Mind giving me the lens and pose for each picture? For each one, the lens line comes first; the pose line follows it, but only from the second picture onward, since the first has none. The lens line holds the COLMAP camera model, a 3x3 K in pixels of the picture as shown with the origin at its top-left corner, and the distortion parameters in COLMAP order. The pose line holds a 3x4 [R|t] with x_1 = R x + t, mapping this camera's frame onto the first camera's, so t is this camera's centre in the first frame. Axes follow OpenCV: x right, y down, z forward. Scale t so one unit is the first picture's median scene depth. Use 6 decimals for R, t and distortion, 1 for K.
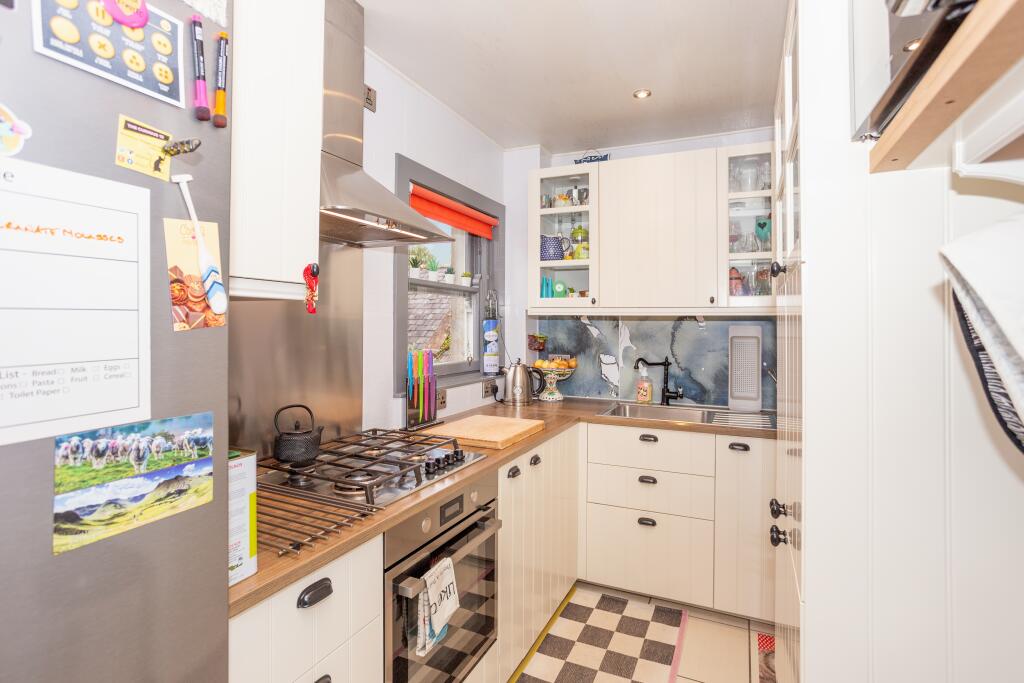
lens RADIAL K [[493.2, 0, 508.7], [0, 493.2, 321.8], [0, 0, 1]] dist [-0.028944, 0.002104]
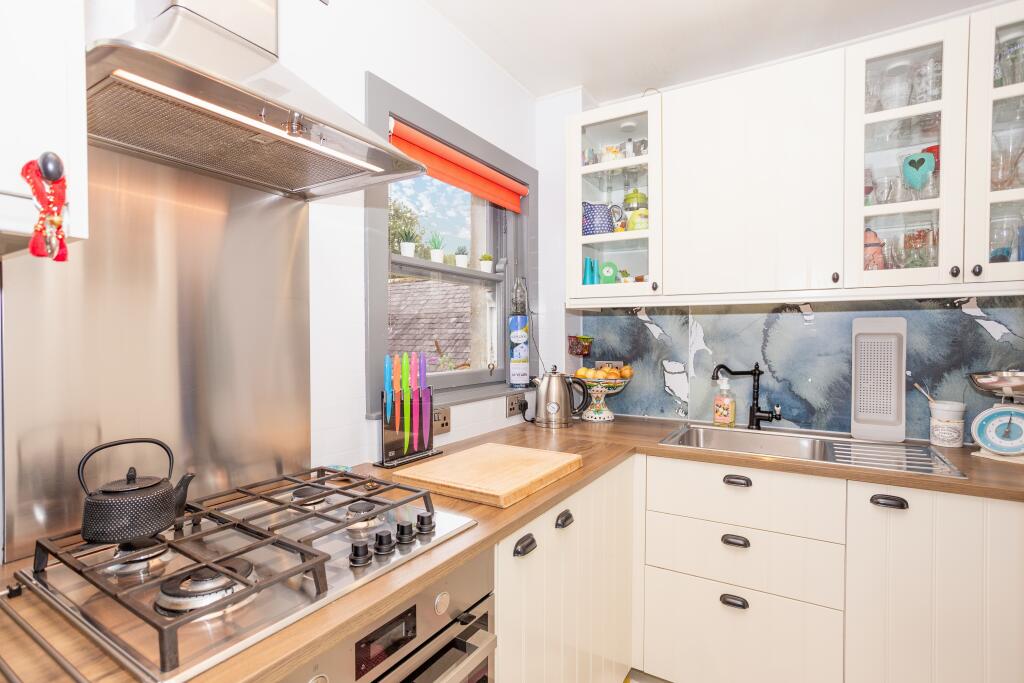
lens RADIAL K [[493.2, 0, 511.8], [0, 493.2, 346.2], [0, 0, 1]] dist [-0.028944, 0.002104]
pose [[0.994210, -0.004601, -0.107356, 0.039405], [0.007629, 0.999584, 0.027805, 0.023982], [0.107183, -0.028463, 0.993832, 0.250230]]
